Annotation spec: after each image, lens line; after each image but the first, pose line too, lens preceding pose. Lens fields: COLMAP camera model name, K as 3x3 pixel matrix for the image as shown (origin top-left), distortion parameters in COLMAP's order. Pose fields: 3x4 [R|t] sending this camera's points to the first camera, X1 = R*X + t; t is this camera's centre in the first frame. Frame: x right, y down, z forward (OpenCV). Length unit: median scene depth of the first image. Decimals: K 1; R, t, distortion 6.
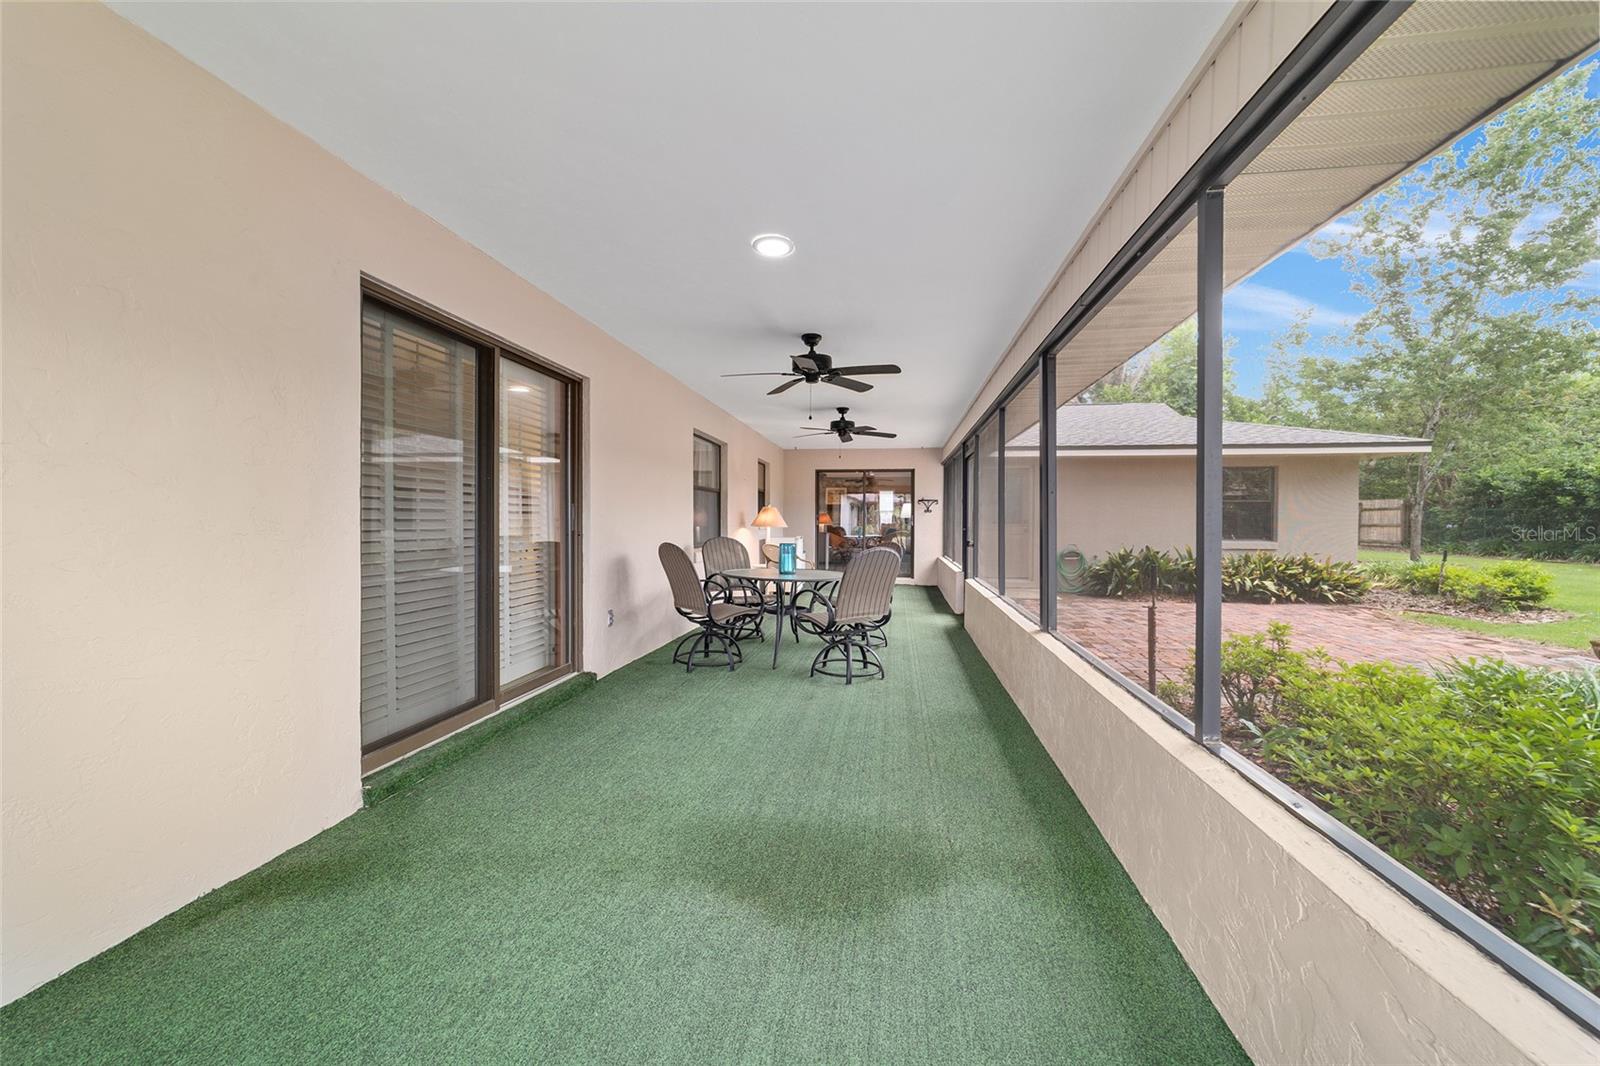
lens RADIAL K [[617.6, 0, 797.3], [0, 617.6, 524.3], [0, 0, 1]] dist [-0.010943, 0.005503]
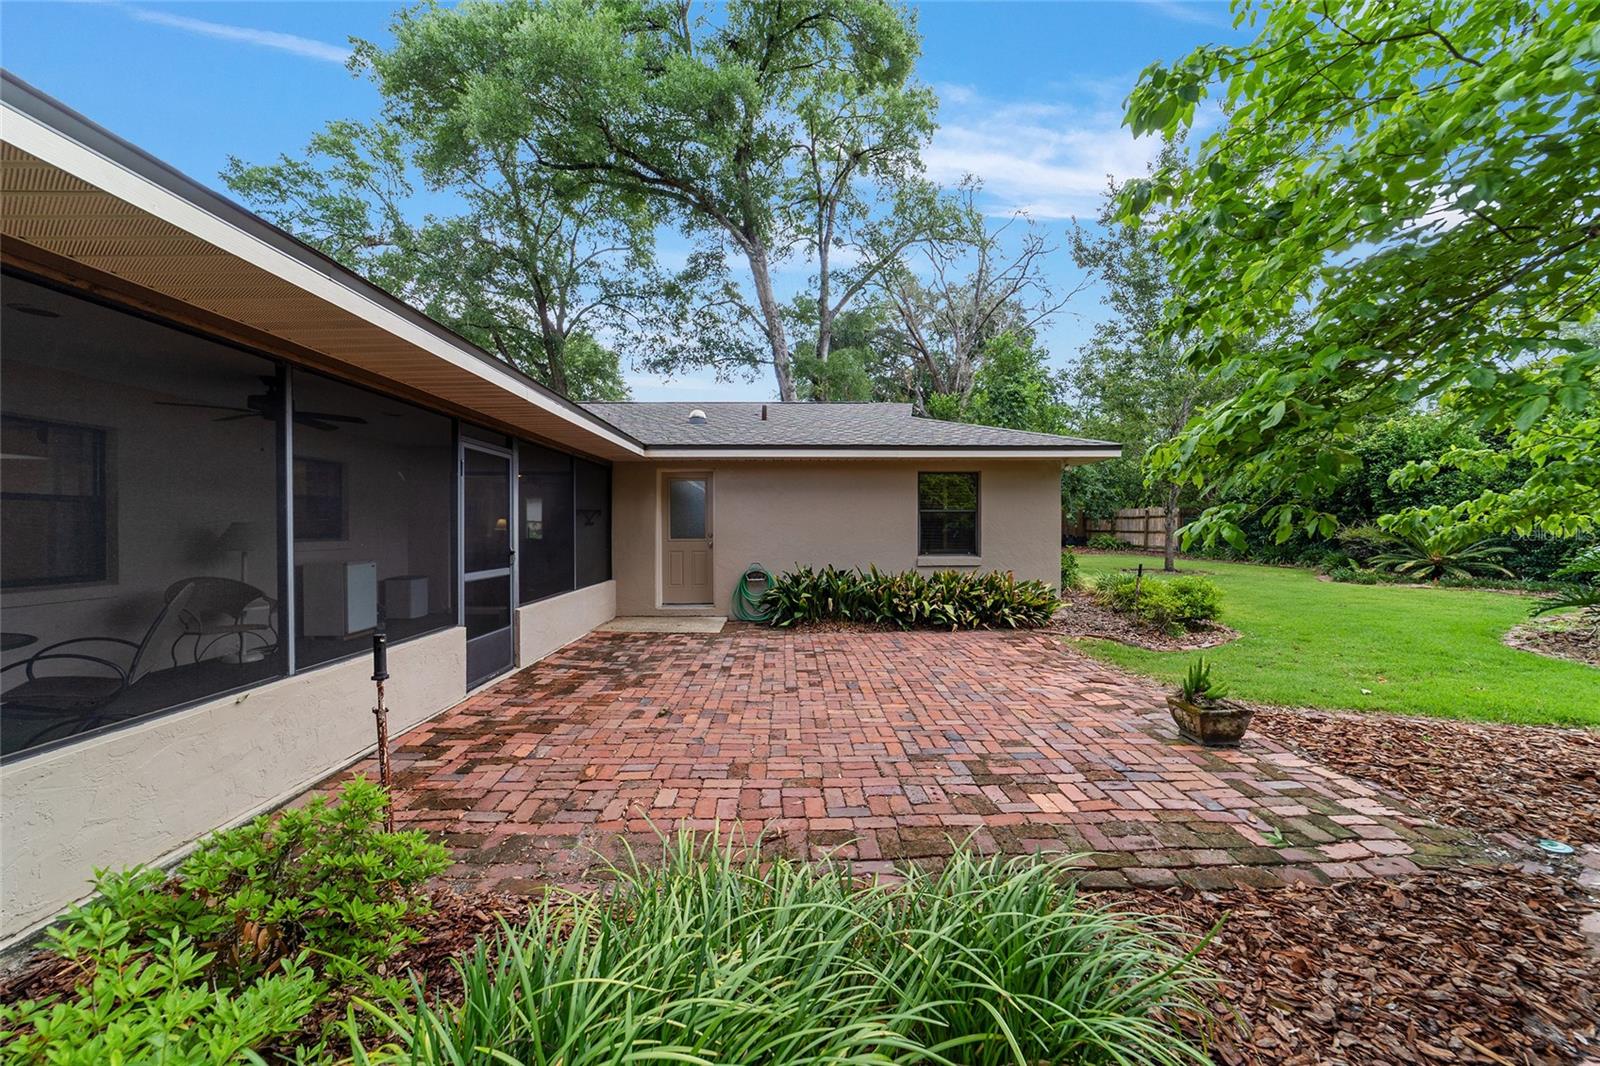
lens RADIAL K [[617.6, 0, 797.8], [0, 617.6, 528.2], [0, 0, 1]] dist [-0.010943, 0.005503]
pose [[0.984945, -0.007123, 0.172719, 0.434215], [0.008074, 0.999956, -0.004805, -0.012668], [-0.172677, 0.006127, 0.984959, 0.199659]]
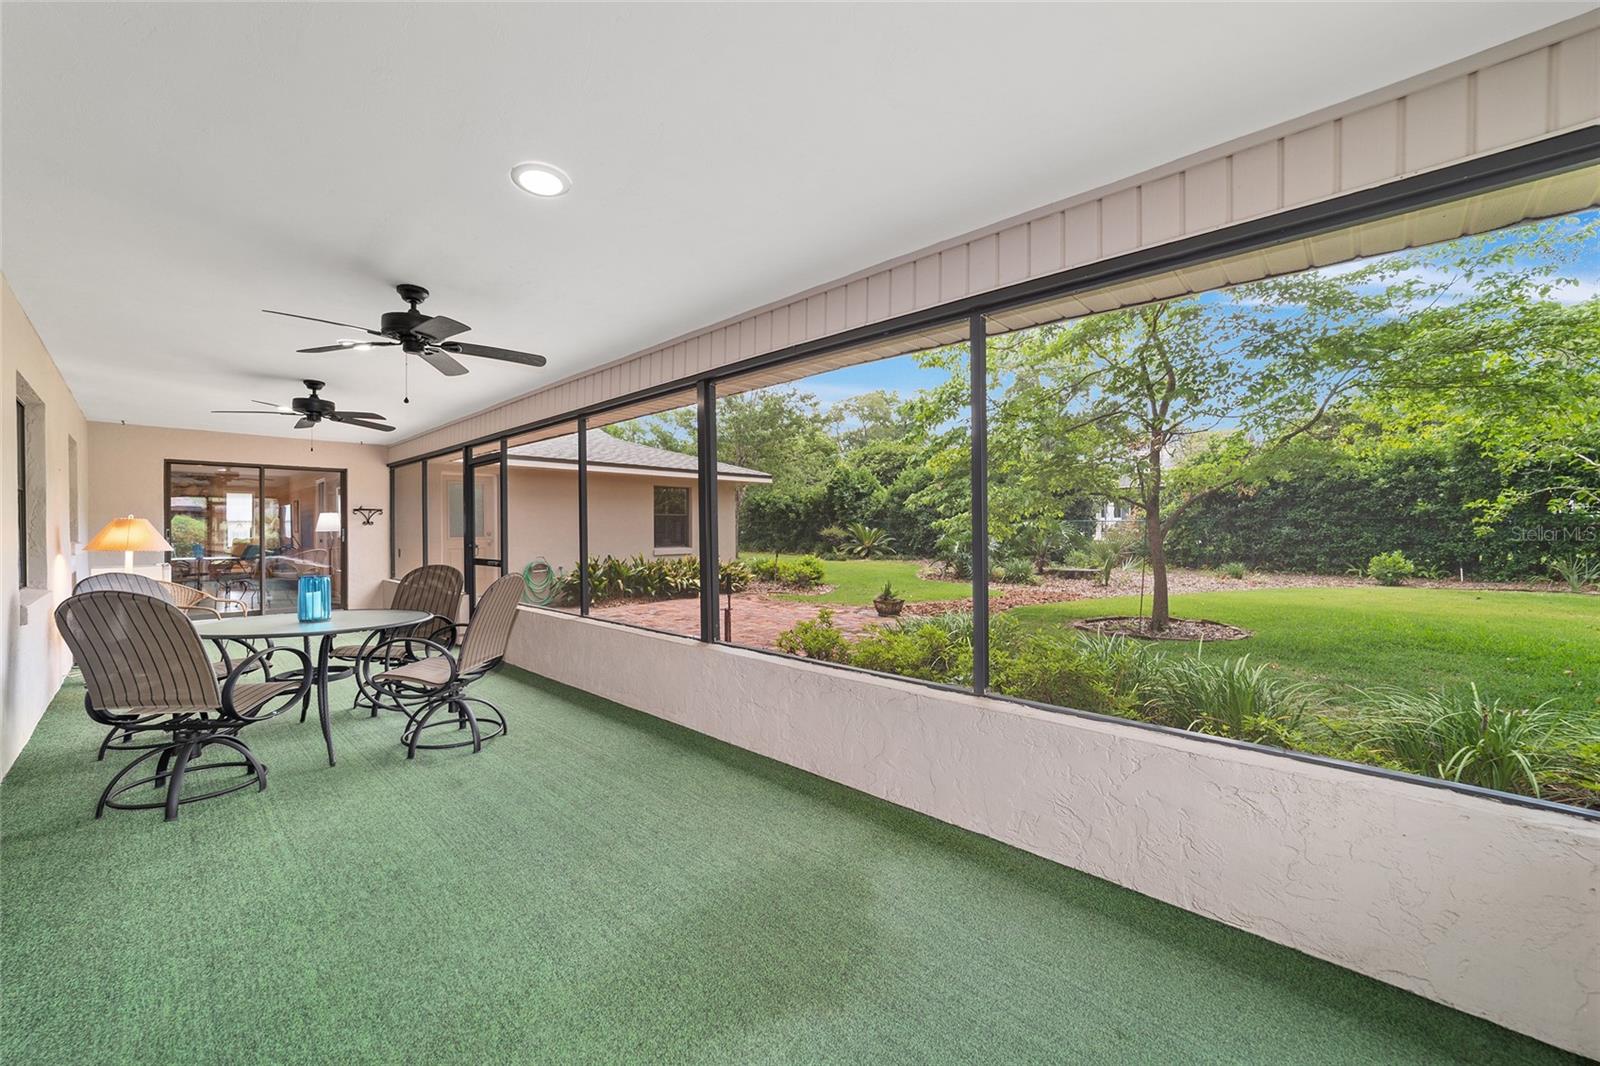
lens RADIAL K [[617.6, 0, 804.5], [0, 617.6, 534.0], [0, 0, 1]] dist [-0.010943, 0.005503]
pose [[0.565427, -0.013849, 0.824682, -0.159201], [0.012039, 0.999891, 0.008537, -0.009184], [-0.824711, 0.005101, 0.565532, 0.107567]]
